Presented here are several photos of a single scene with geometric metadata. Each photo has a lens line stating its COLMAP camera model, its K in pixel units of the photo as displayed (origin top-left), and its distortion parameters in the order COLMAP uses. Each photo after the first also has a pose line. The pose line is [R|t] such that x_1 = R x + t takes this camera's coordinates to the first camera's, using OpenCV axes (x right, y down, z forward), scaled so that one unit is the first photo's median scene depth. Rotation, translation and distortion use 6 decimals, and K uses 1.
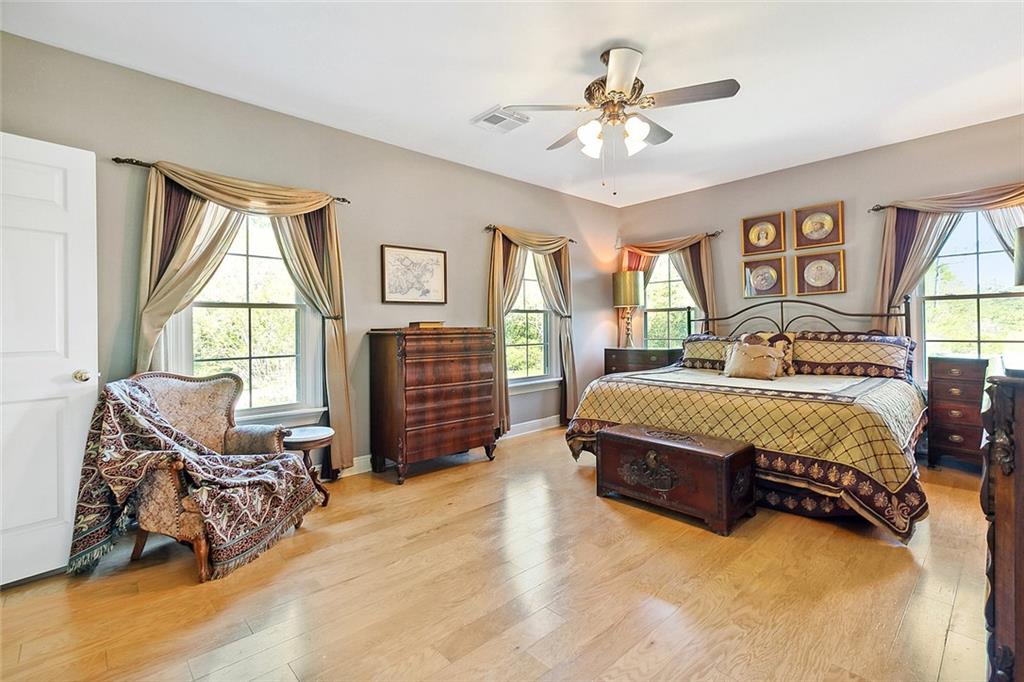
lens RADIAL K [[479.3, 0, 509.2], [0, 479.3, 334.8], [0, 0, 1]] dist [0.000660, -0.000029]
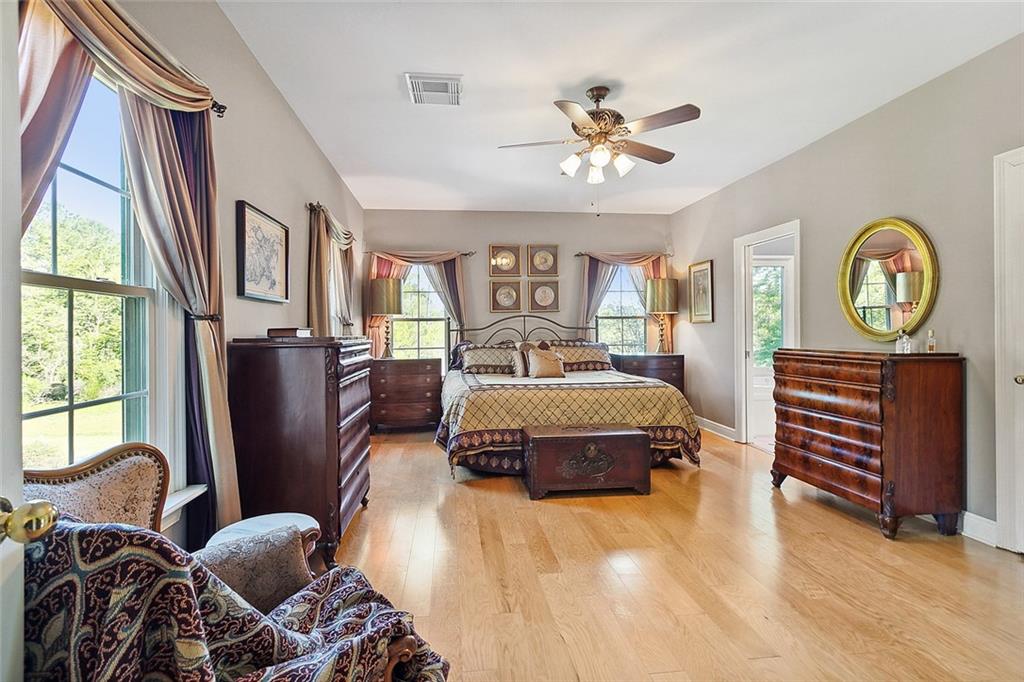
lens RADIAL K [[469.2, 0, 512.0], [0, 469.2, 341.0], [0, 0, 1]] dist [-0.001831, -0.000876]
pose [[0.578771, -0.008056, 0.815450, -0.543114], [0.016074, 0.999870, -0.001530, -0.003460], [-0.815331, 0.013993, 0.578825, 0.371488]]
